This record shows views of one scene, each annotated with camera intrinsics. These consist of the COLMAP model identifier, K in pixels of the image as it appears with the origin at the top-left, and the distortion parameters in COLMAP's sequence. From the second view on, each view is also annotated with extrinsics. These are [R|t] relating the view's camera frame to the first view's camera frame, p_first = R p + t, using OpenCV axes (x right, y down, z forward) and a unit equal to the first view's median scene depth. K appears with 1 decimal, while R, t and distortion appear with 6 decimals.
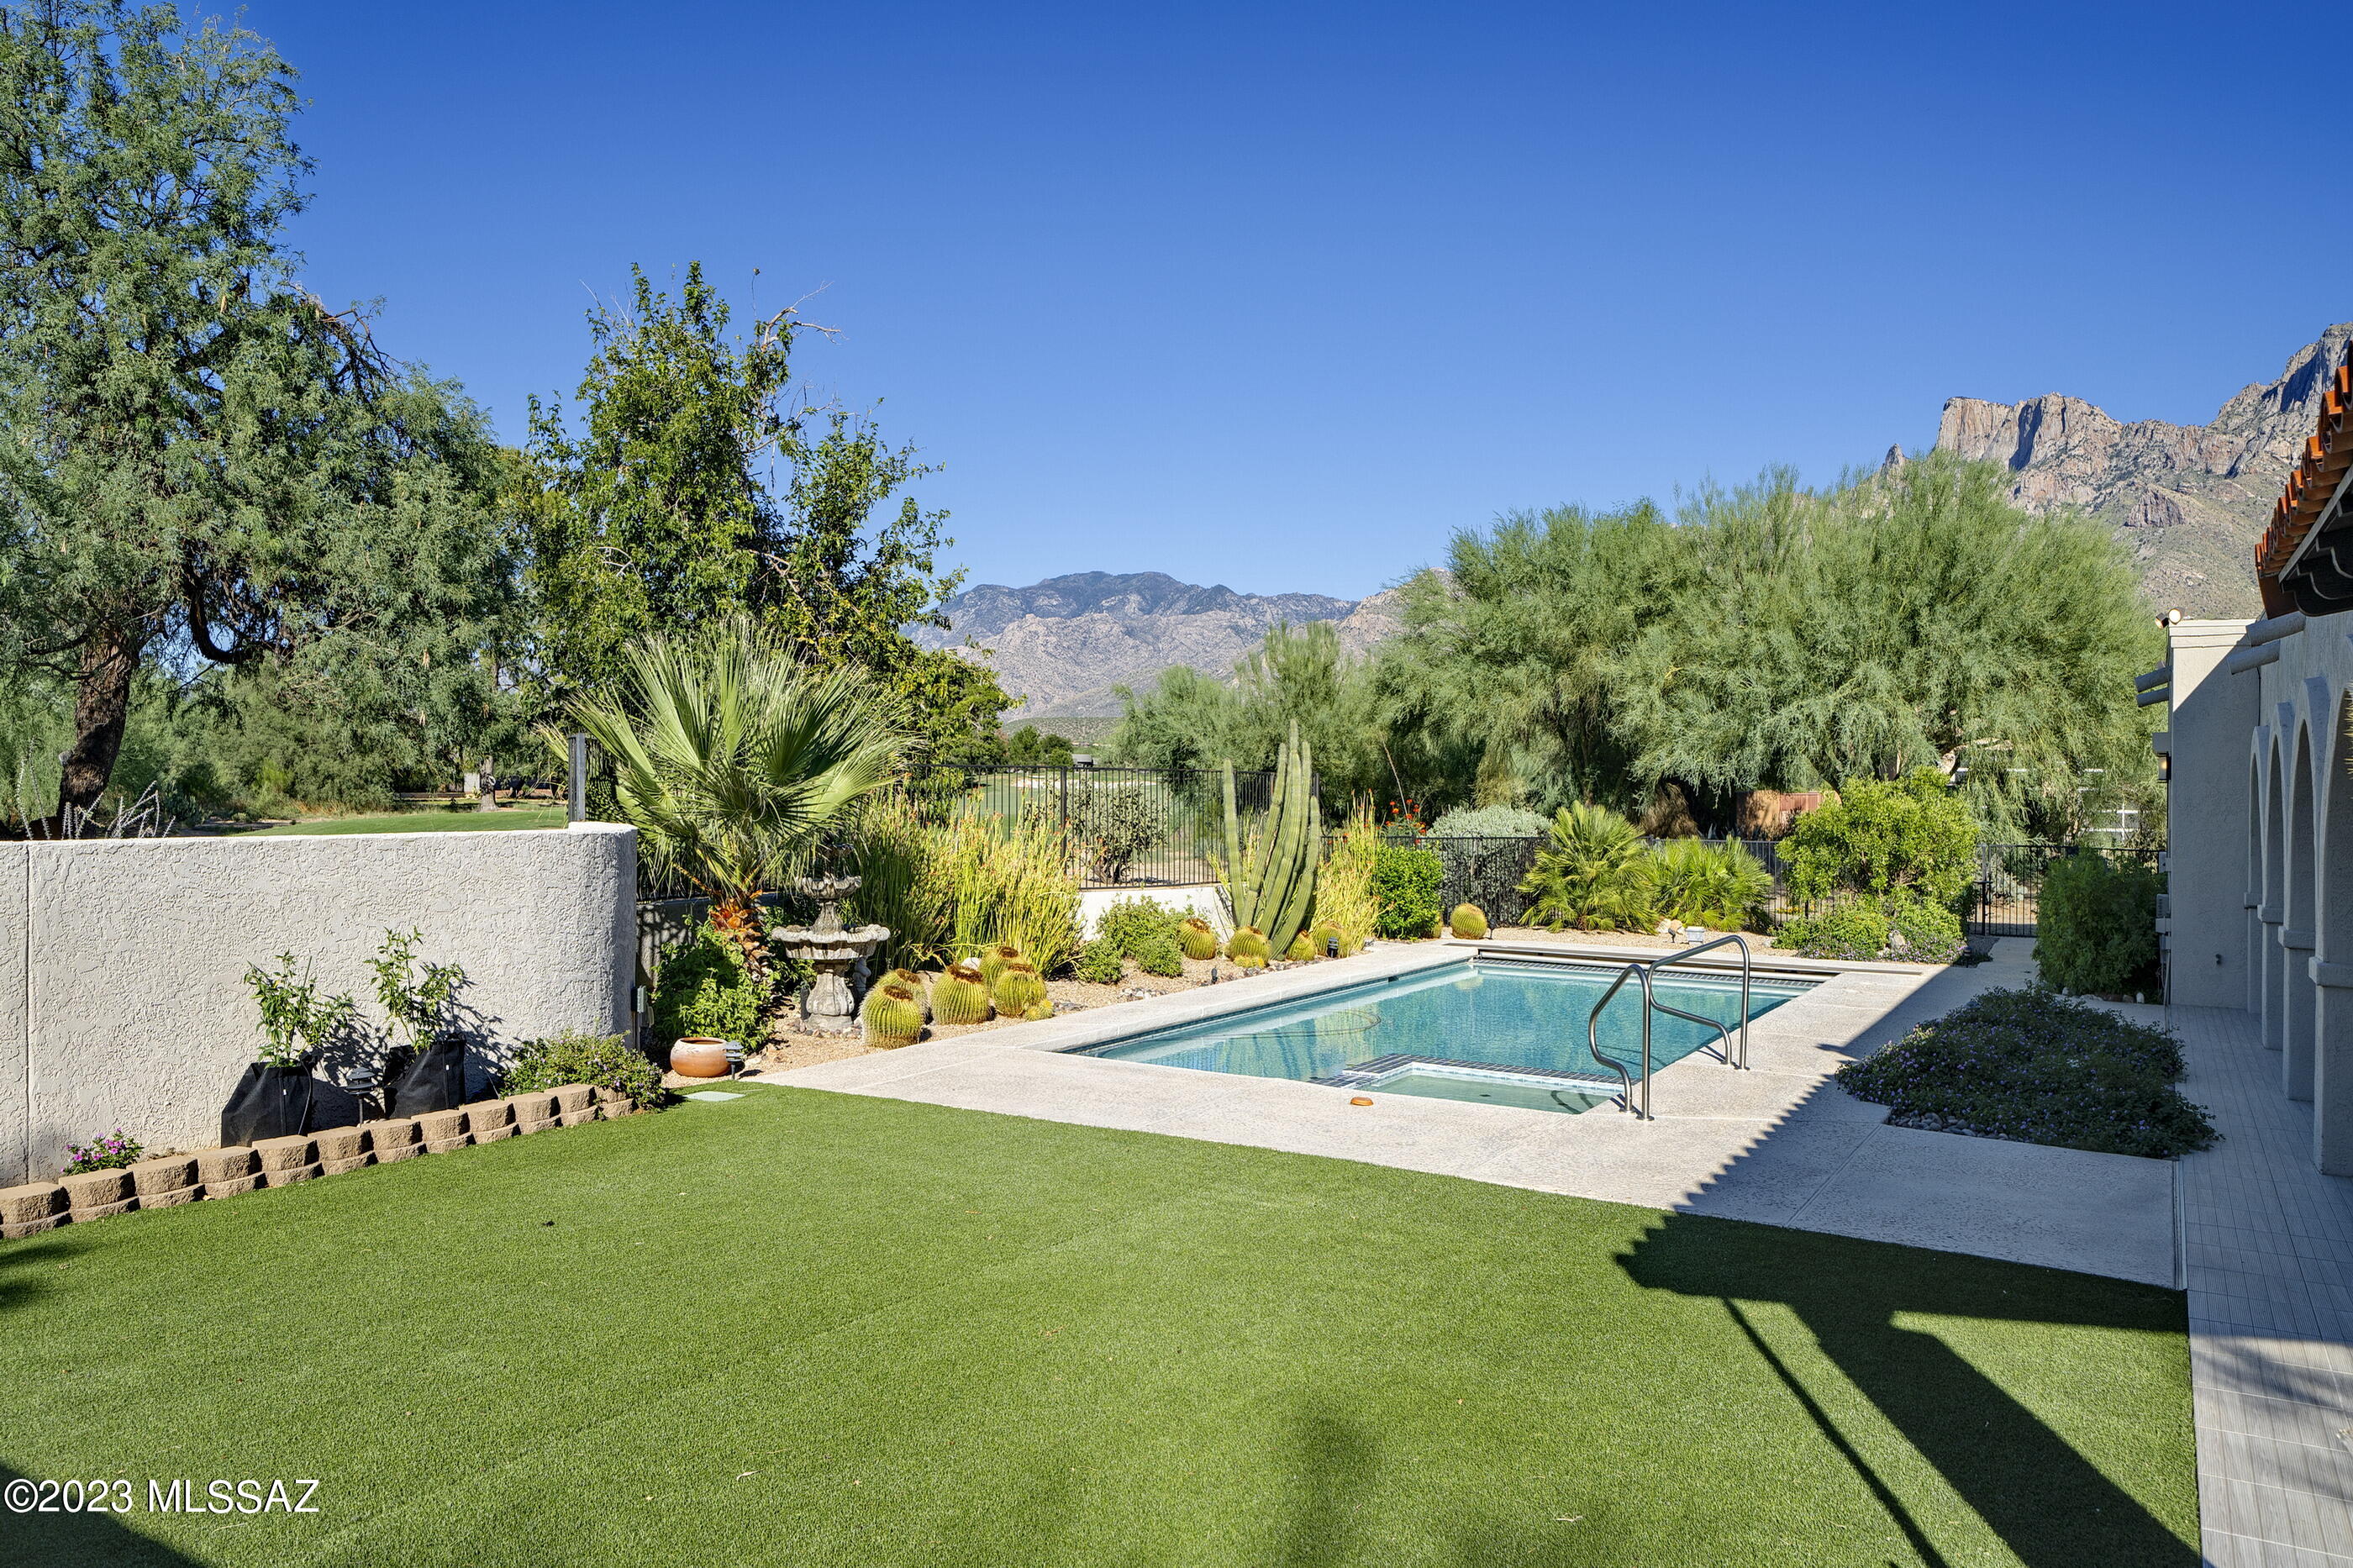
lens RADIAL K [[1638.1, 0, 1185.3], [0, 1638.1, 839.0], [0, 0, 1]] dist [0.001677, 0.005155]
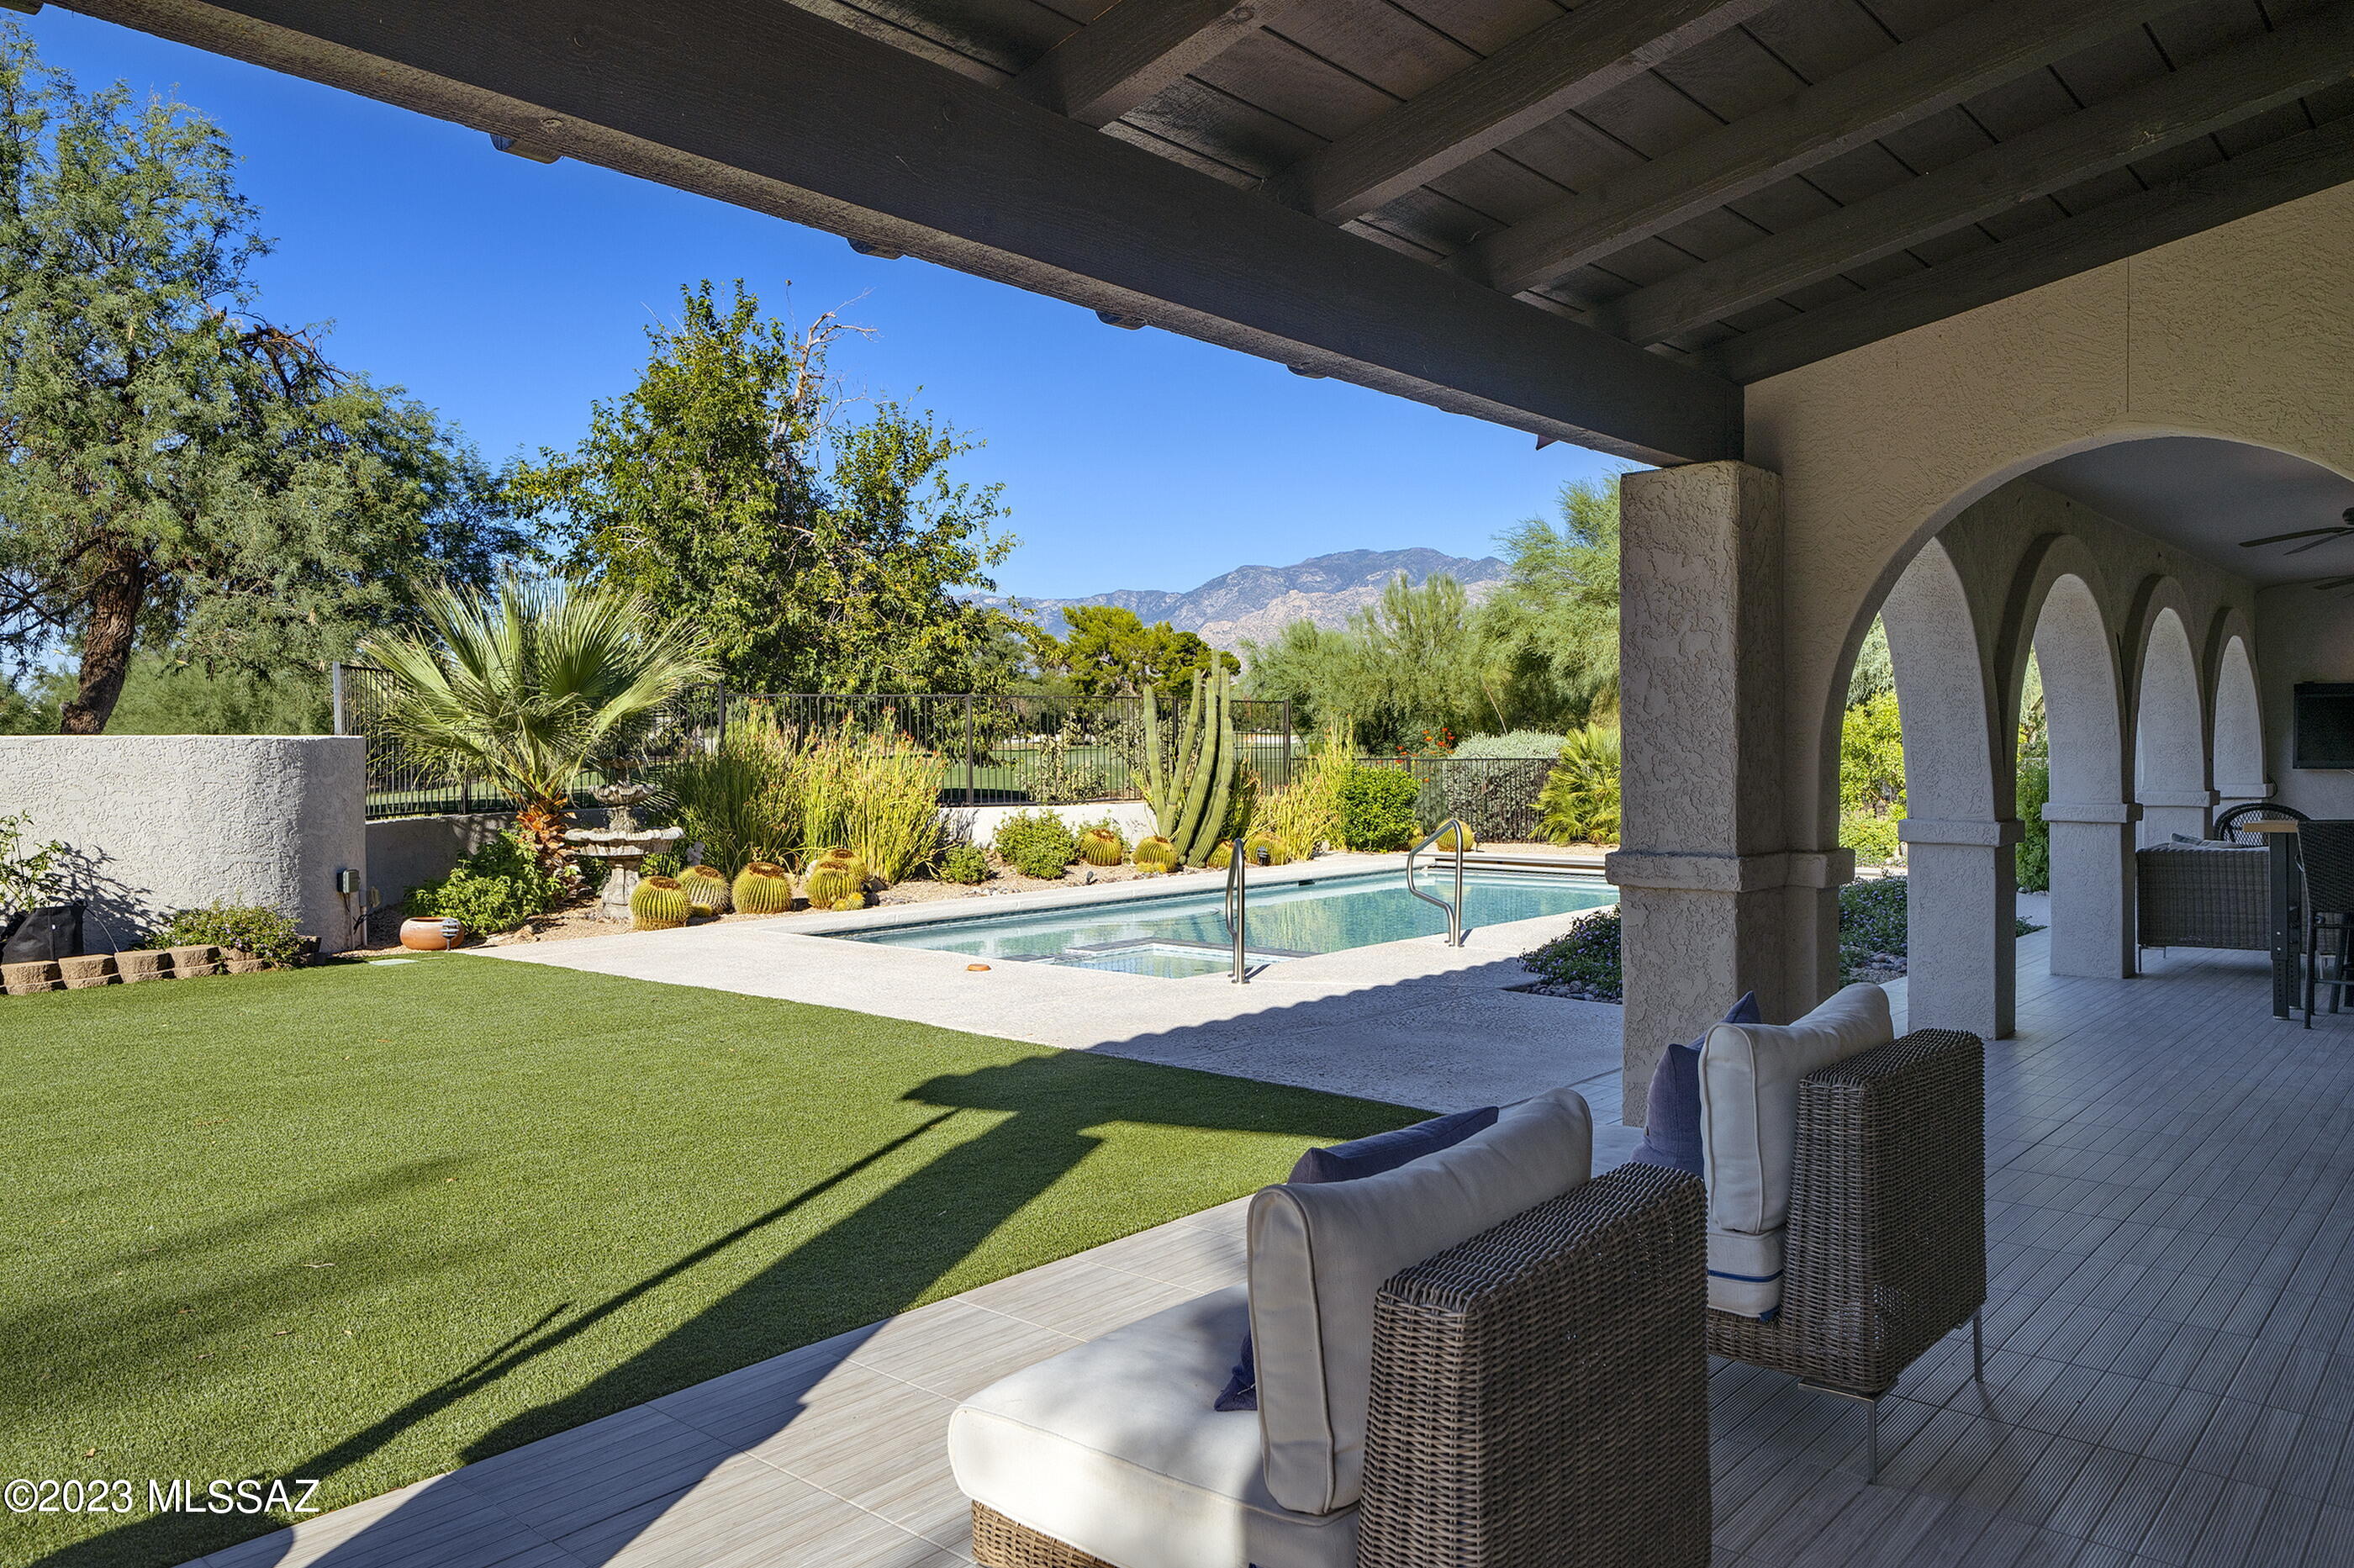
lens RADIAL K [[1477.8, 0, 1242.0], [0, 1477.8, 808.7], [0, 0, 1]] dist [0.021729, -0.005715]
pose [[0.984435, -0.025813, -0.173841, 0.274791], [0.027131, 0.999618, 0.005211, 0.031955], [0.173640, -0.009846, 0.984760, 0.030119]]
